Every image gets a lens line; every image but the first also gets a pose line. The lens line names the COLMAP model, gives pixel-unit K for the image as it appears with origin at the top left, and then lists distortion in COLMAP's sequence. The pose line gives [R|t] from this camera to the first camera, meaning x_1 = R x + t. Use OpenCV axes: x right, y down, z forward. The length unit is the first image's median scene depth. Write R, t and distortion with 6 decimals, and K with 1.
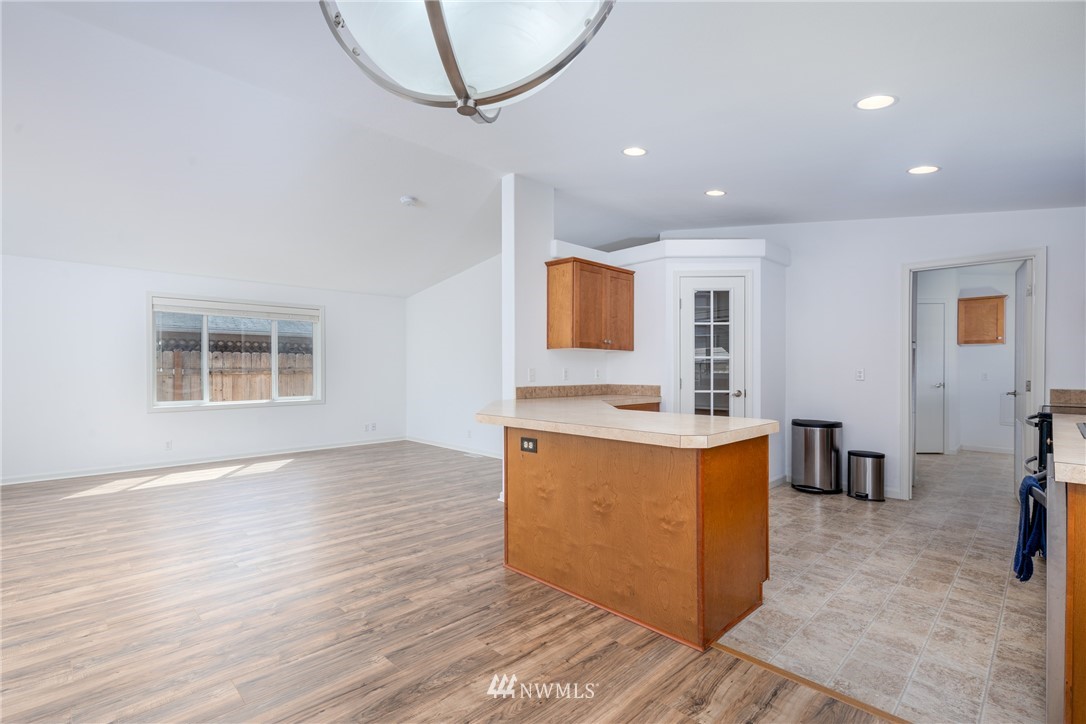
lens RADIAL K [[501.9, 0, 523.1], [0, 501.9, 369.4], [0, 0, 1]] dist [0.000099, 0.000443]
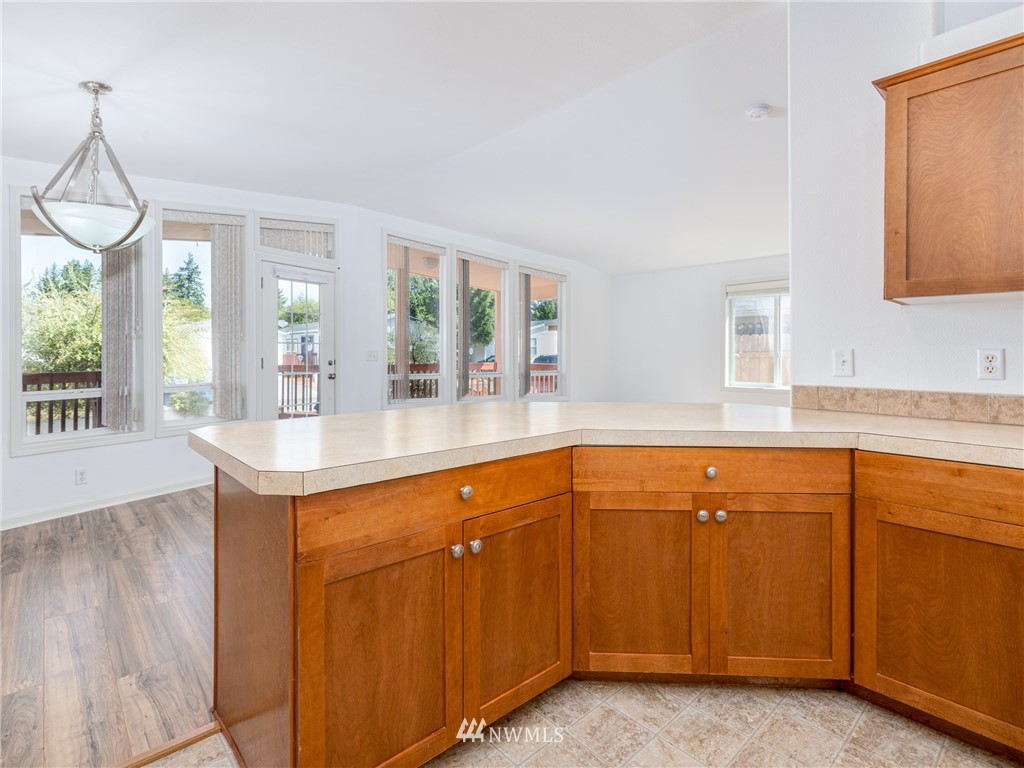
lens RADIAL K [[518.5, 0, 481.4], [0, 518.5, 351.7], [0, 0, 1]] dist [-0.004094, -0.000076]
pose [[-0.062400, -0.003614, -0.998045, 0.849311], [-0.004333, 0.999985, -0.003350, 0.005295], [0.998042, 0.004115, -0.062415, 1.096712]]
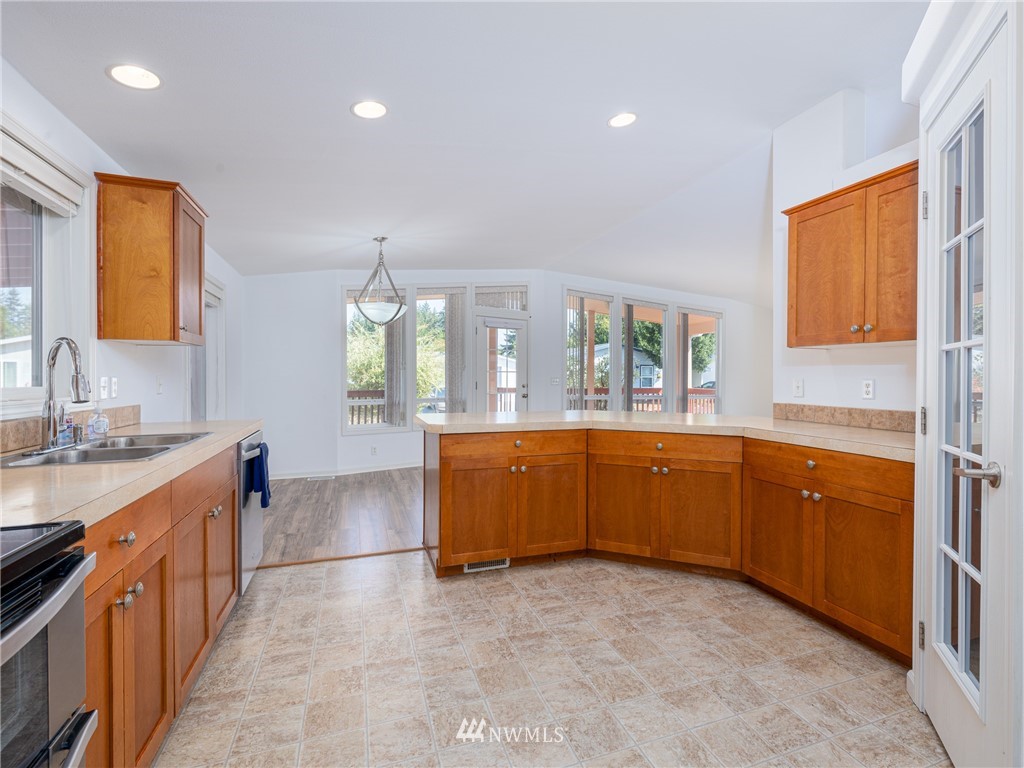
lens RADIAL K [[497.8, 0, 524.3], [0, 497.8, 380.0], [0, 0, 1]] dist [-0.012721, 0.000265]
pose [[-0.417352, -0.000277, -0.908745, 1.302684], [-0.009872, 0.999942, 0.004230, 0.000869], [0.908691, 0.010737, -0.417331, 1.502245]]
